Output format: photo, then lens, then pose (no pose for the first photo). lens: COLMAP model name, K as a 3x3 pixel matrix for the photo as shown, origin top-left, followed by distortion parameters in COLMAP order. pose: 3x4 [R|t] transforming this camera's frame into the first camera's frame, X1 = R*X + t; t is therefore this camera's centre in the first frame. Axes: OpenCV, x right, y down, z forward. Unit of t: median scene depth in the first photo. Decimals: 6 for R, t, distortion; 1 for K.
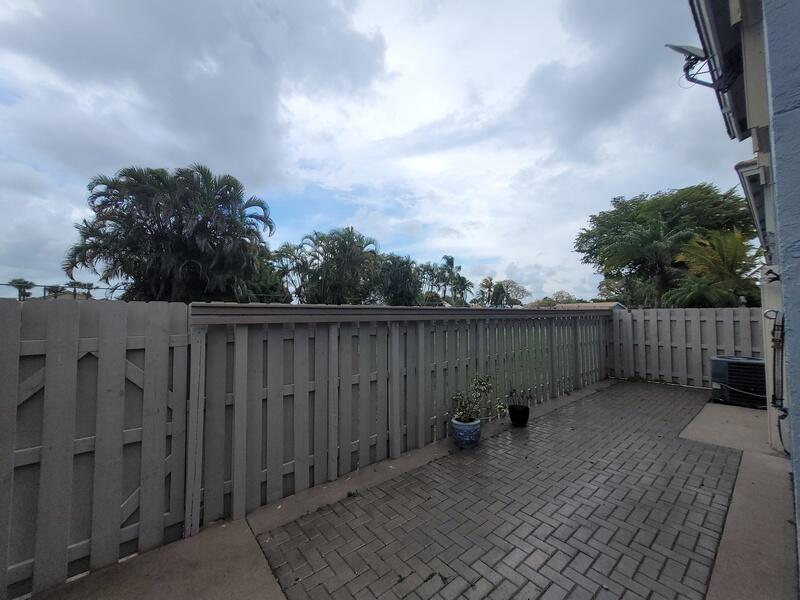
lens RADIAL K [[313.9, 0, 395.3], [0, 313.9, 300.6], [0, 0, 1]] dist [0.001489, -0.000578]
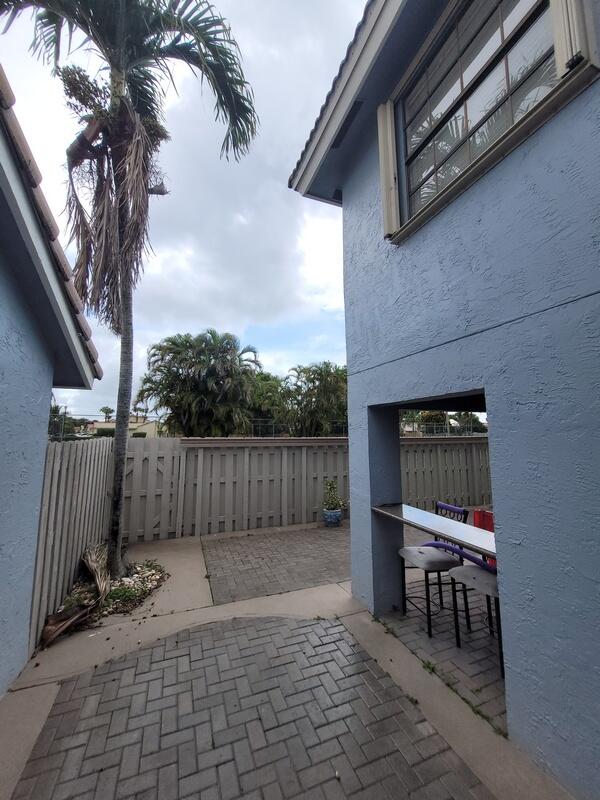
lens RADIAL K [[313.9, 0, 299.1], [0, 313.9, 393.9], [0, 0, 1]] dist [0.001489, -0.000578]
pose [[0.949663, -0.031455, -0.311689, 0.638416], [0.007008, 0.996830, -0.079246, -0.087414], [0.313194, 0.073073, 0.946874, -0.666332]]
